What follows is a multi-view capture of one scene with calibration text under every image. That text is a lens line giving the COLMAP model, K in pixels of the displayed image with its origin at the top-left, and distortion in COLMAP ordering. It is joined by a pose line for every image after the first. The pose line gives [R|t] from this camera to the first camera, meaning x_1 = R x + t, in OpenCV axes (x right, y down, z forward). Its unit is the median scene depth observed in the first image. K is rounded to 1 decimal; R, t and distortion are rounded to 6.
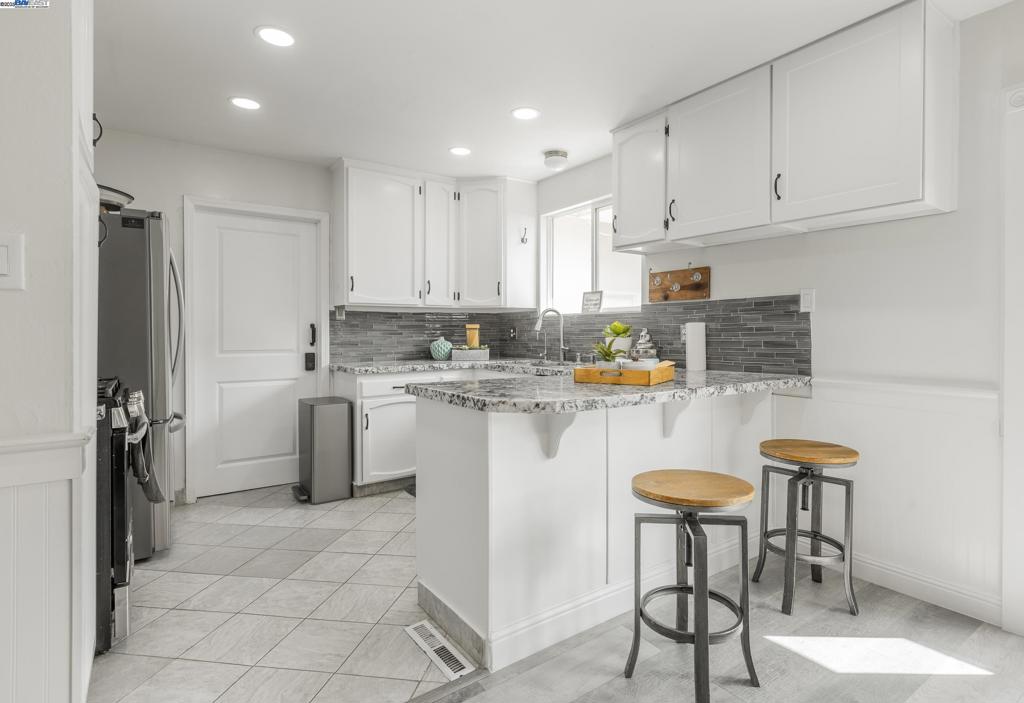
lens RADIAL K [[536.4, 0, 512.0], [0, 536.4, 351.5], [0, 0, 1]] dist [0.000888, 0.000020]
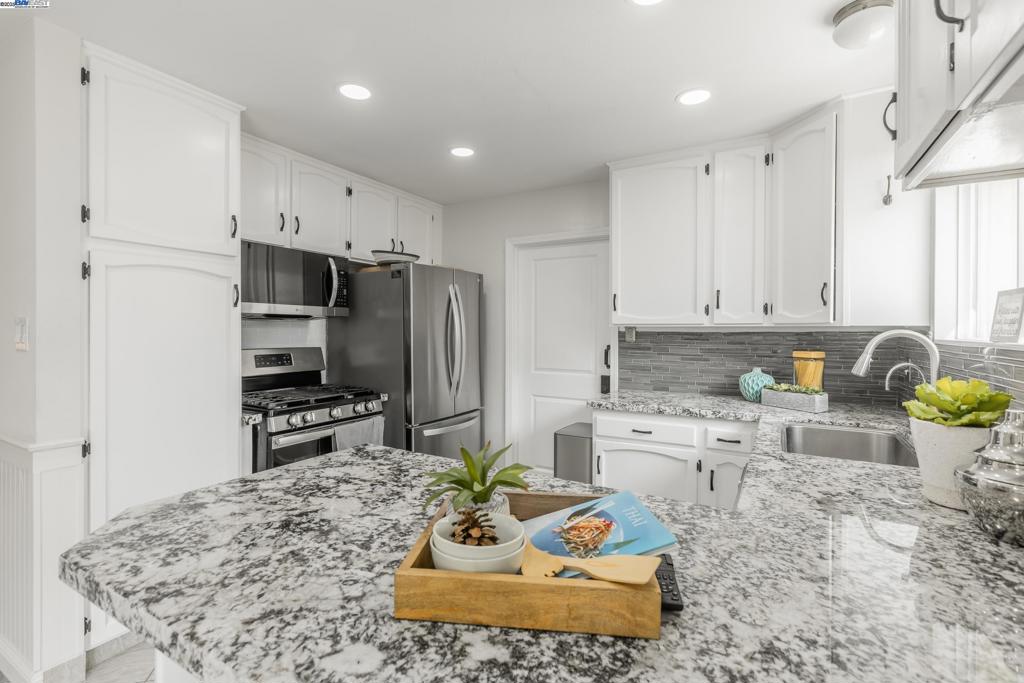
lens RADIAL K [[458.5, 0, 512.0], [0, 458.5, 341.5], [0, 0, 1]] dist [0.000549, 0.000124]
pose [[0.432594, 0.025596, -0.901225, 0.284659], [-0.037761, 0.999234, 0.010254, -0.059253], [0.900798, 0.029595, 0.433229, 0.487744]]
